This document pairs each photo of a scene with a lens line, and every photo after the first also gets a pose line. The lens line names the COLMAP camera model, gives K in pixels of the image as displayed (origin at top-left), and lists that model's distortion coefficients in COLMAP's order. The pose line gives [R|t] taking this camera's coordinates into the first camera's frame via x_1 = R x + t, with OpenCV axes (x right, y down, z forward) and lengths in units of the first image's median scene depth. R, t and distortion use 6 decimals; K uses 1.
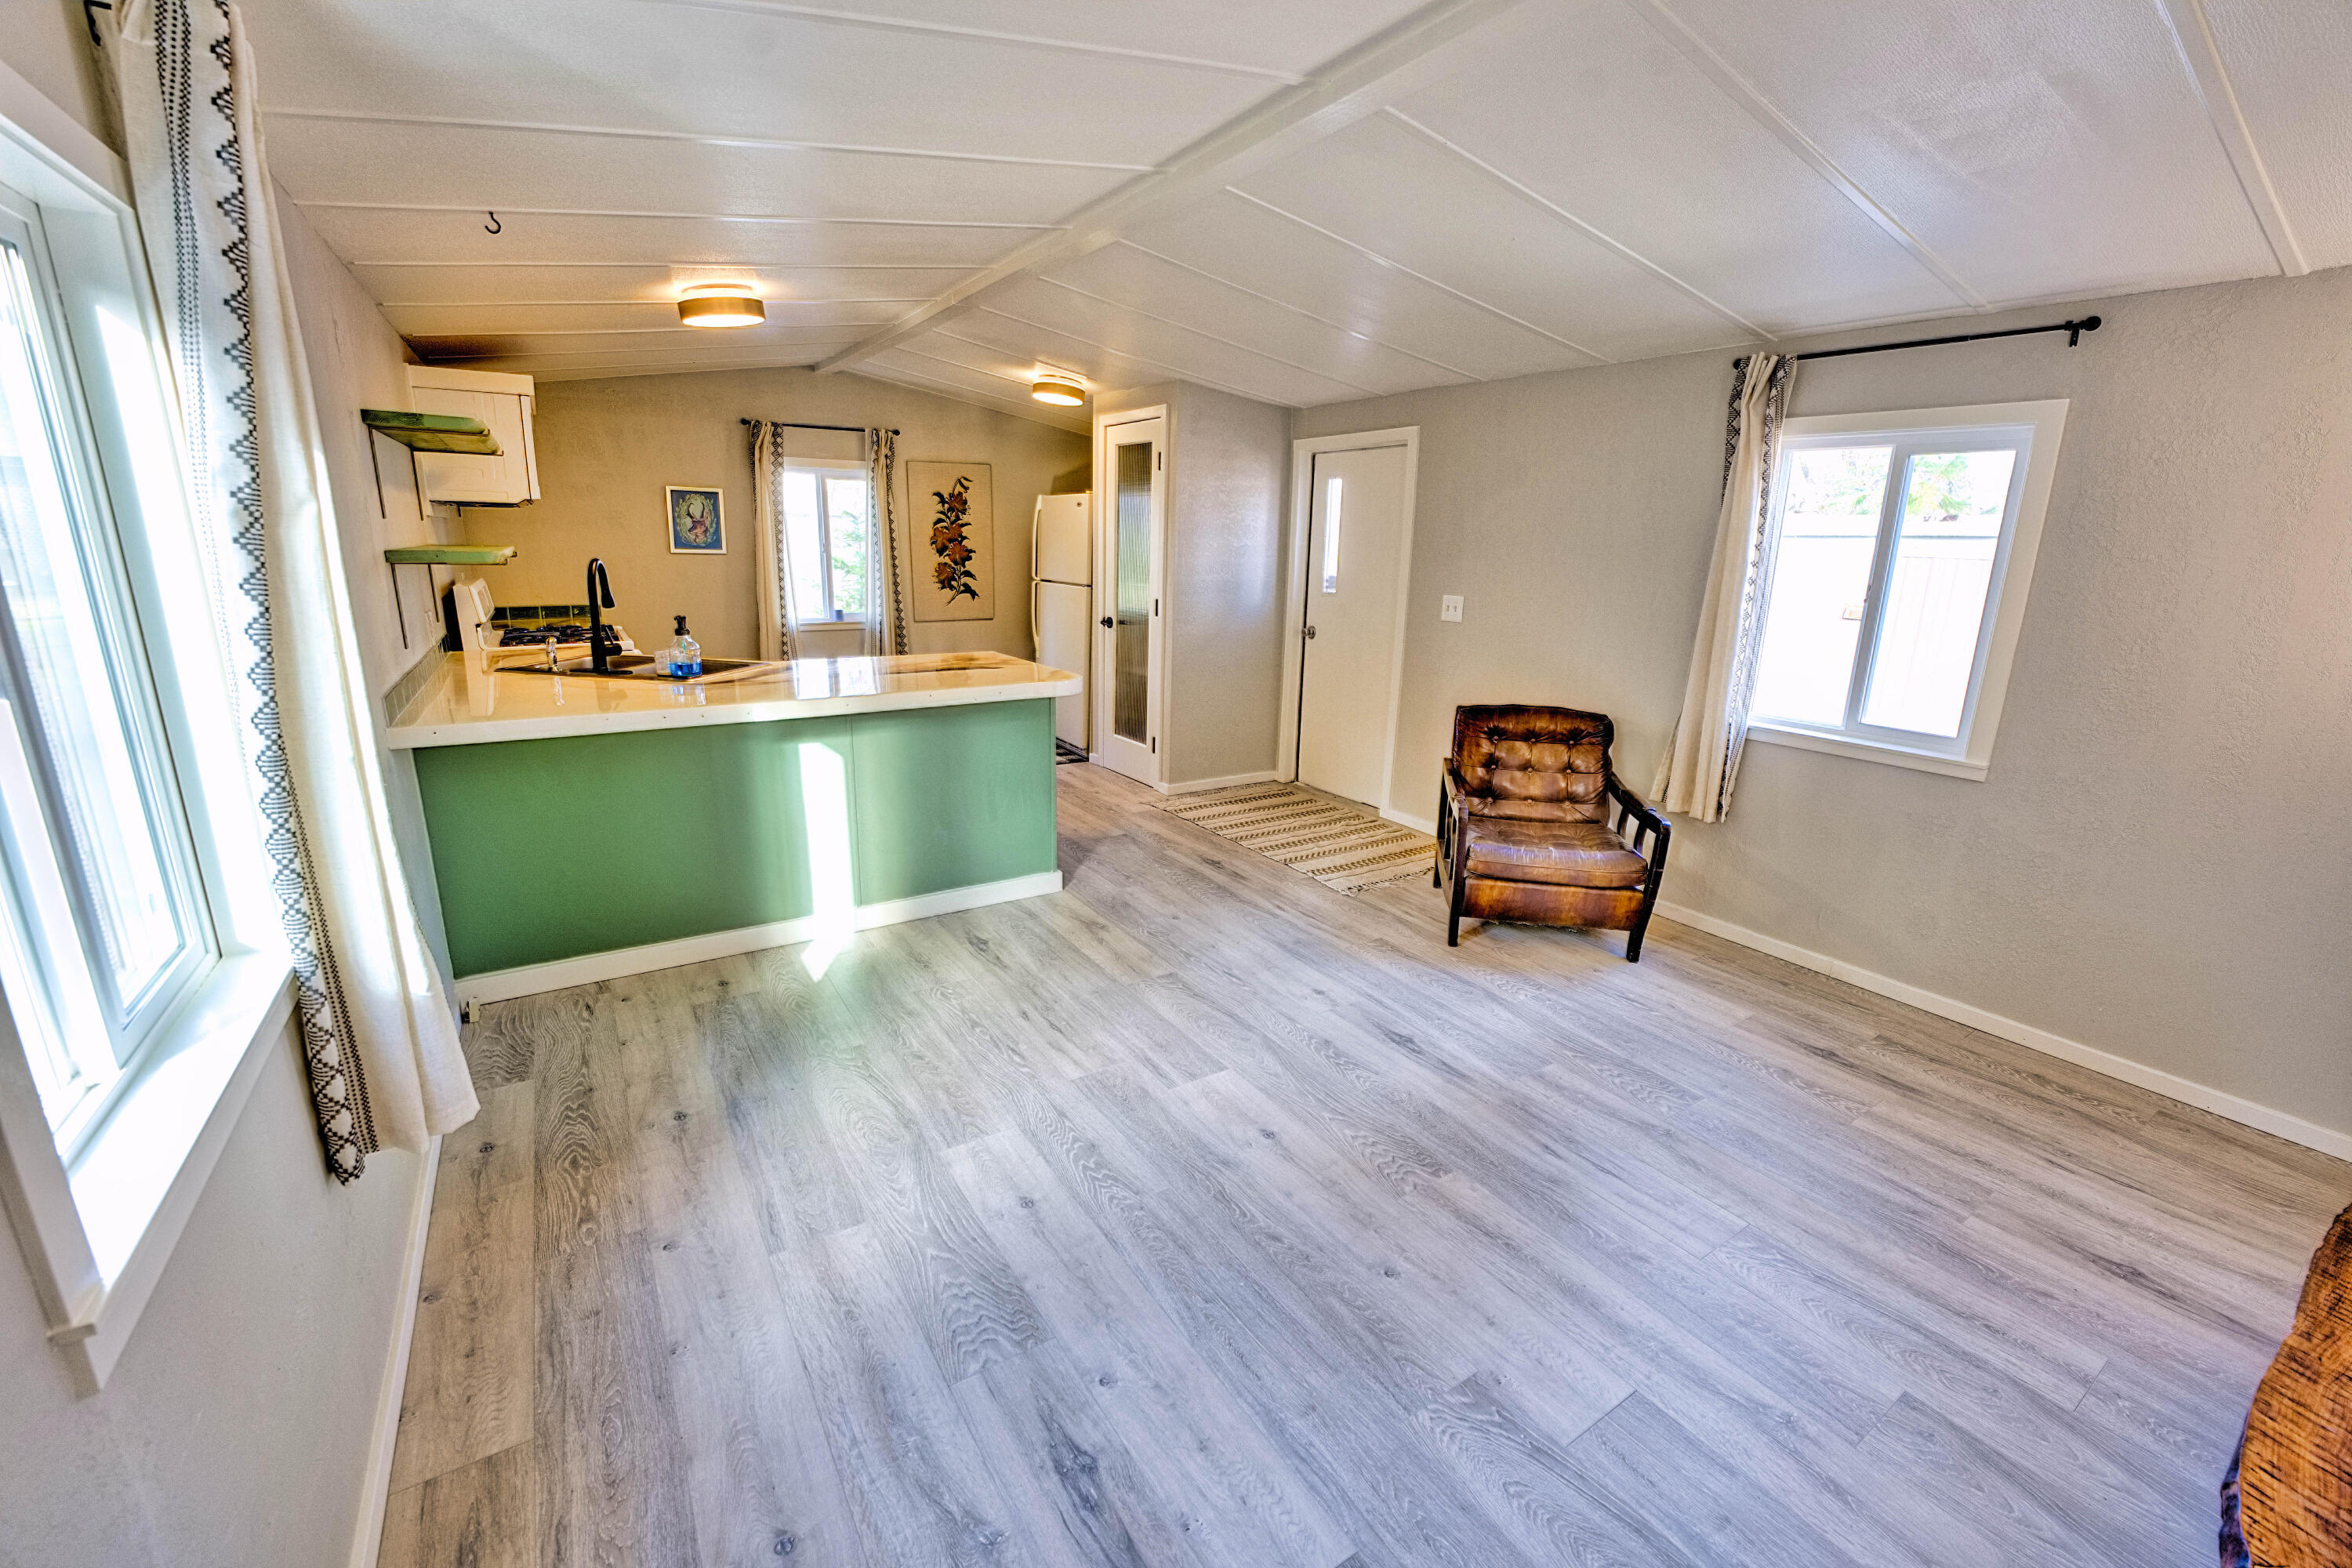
lens RADIAL K [[950.4, 0, 1169.4], [0, 950.4, 778.6], [0, 0, 1]] dist [-0.030333, 0.003224]
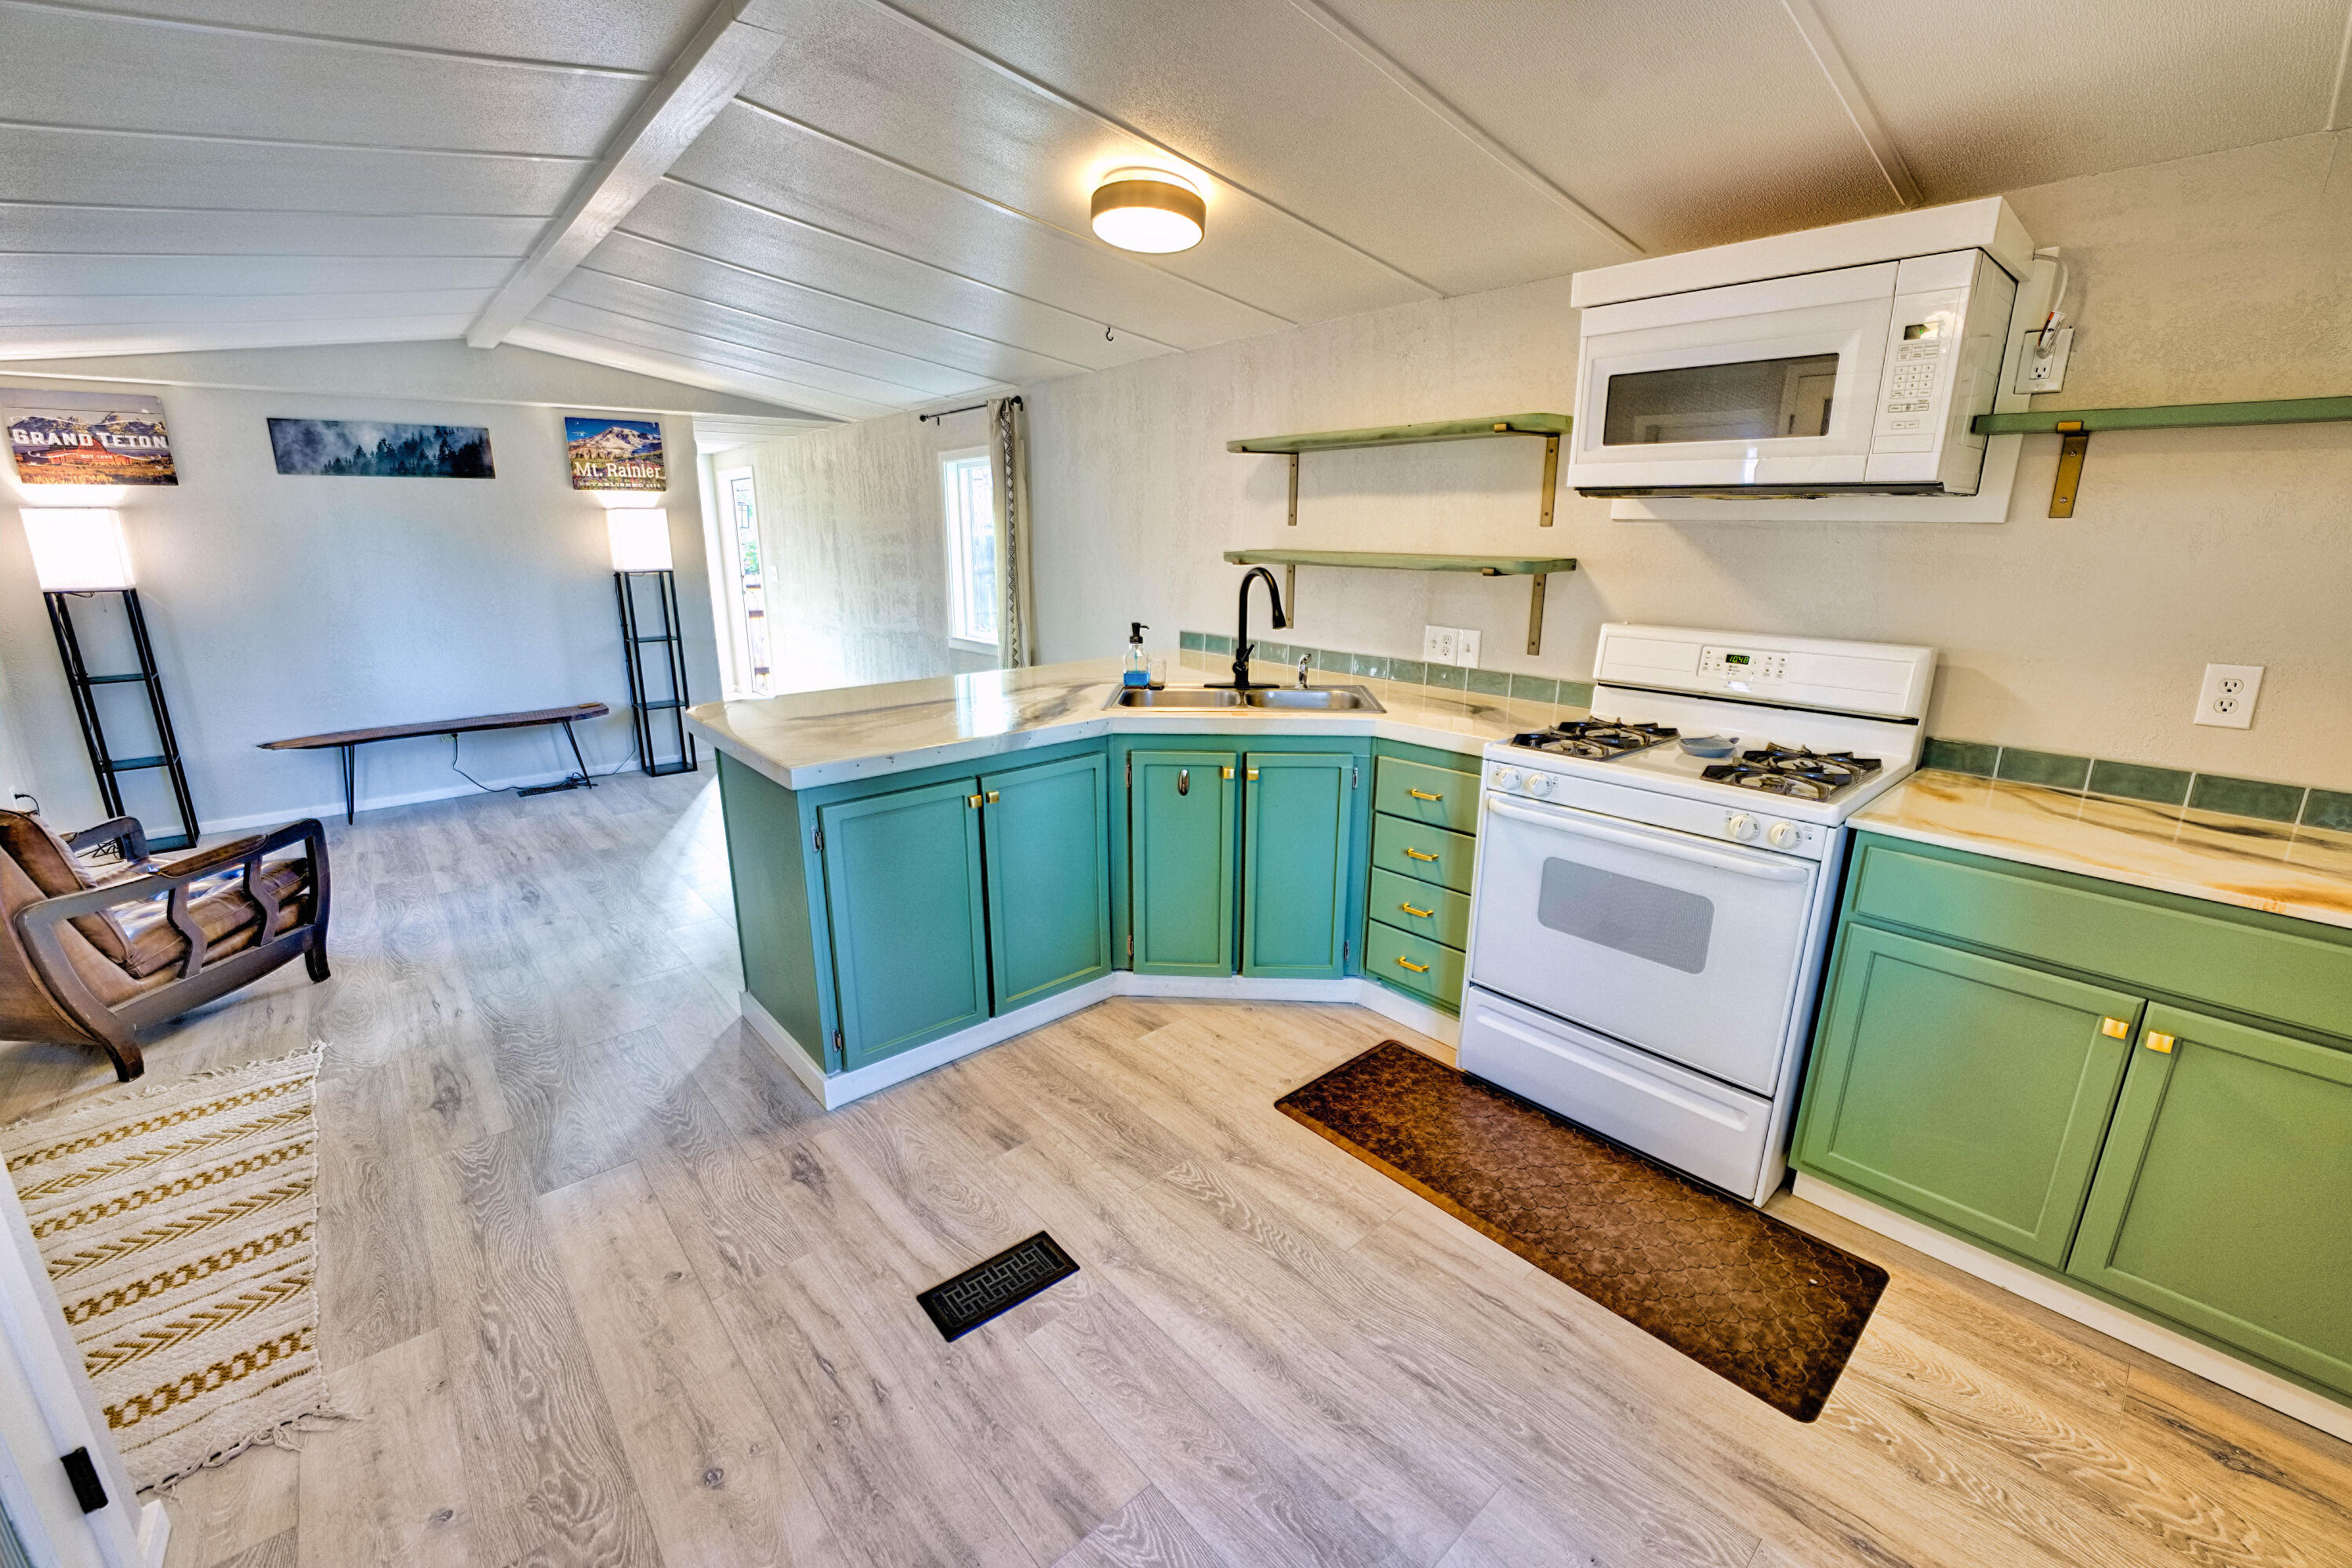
lens RADIAL K [[952.9, 0, 1163.9], [0, 952.9, 779.4], [0, 0, 1]] dist [-0.028719, 0.003437]
pose [[-0.989360, 0.018769, -0.144272, -0.266014], [-0.053946, 0.873626, 0.483598, -0.330078], [0.135116, 0.486235, -0.863319, 1.256781]]
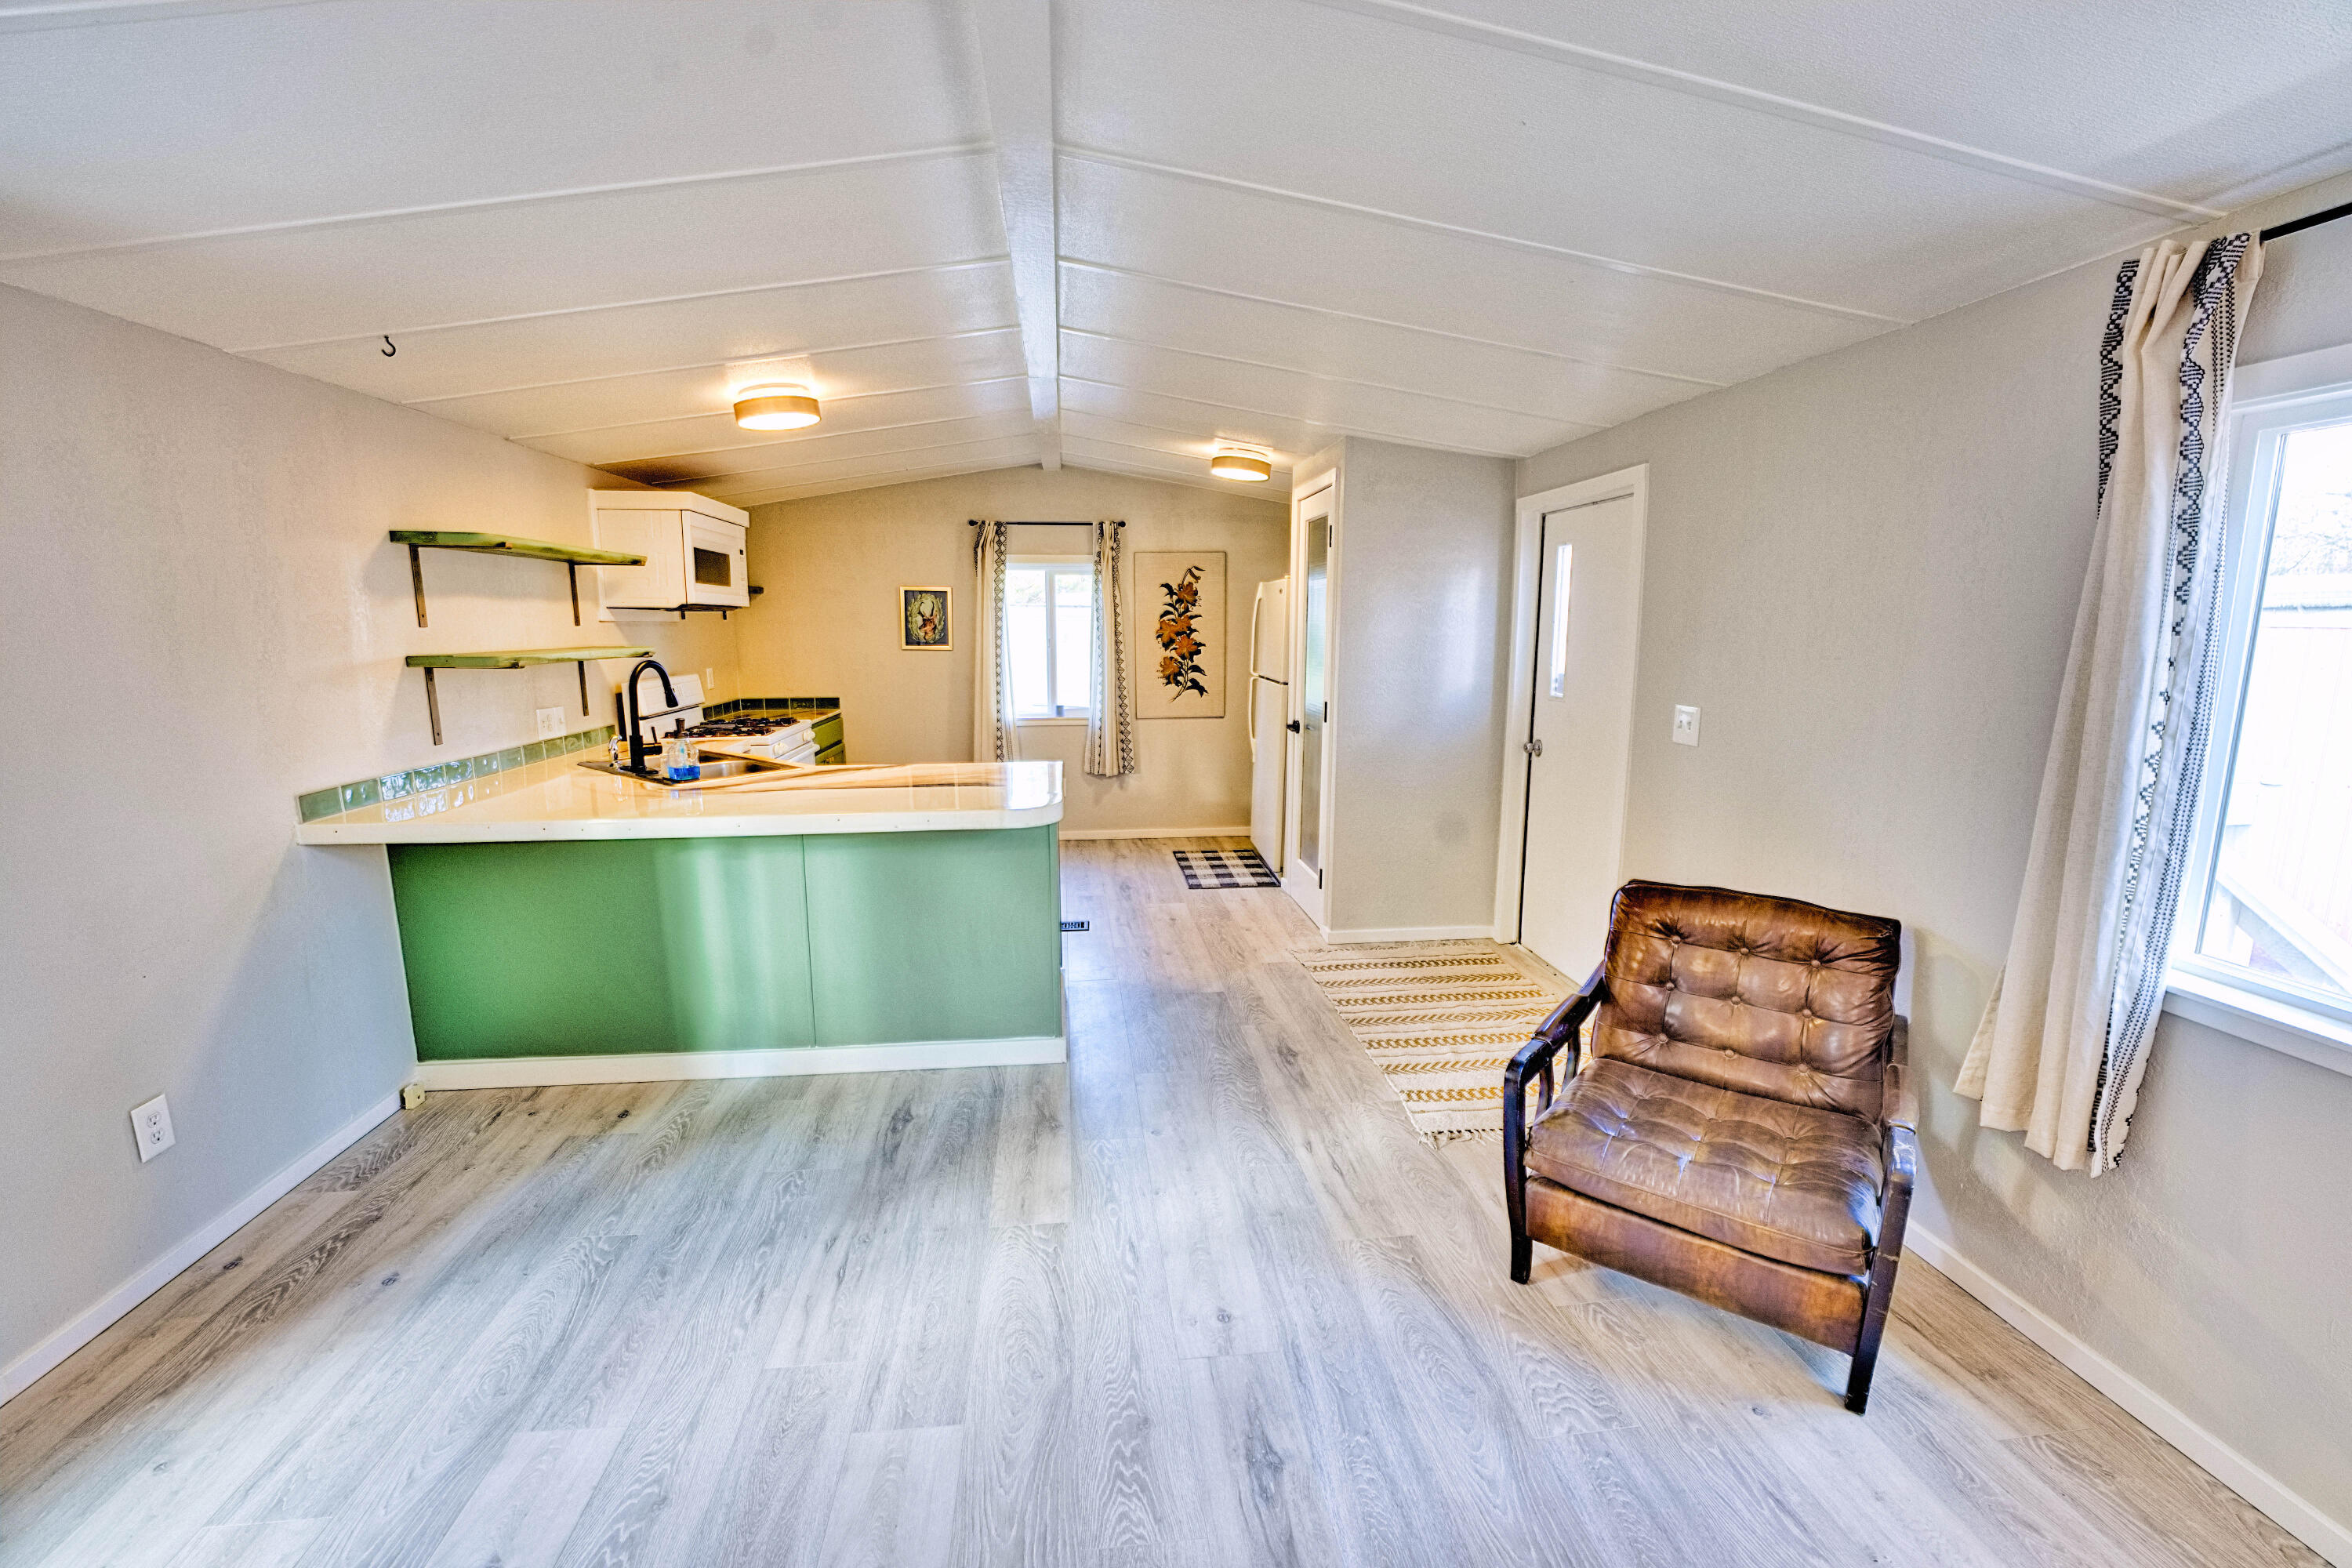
lens RADIAL K [[950.4, 0, 1169.4], [0, 950.4, 778.6], [0, 0, 1]] dist [-0.030333, 0.003224]
pose [[0.896739, 0.050119, -0.439713, 0.242629], [-0.089645, 0.993541, -0.069575, -0.057899], [0.433386, 0.101809, 0.895439, 0.229538]]
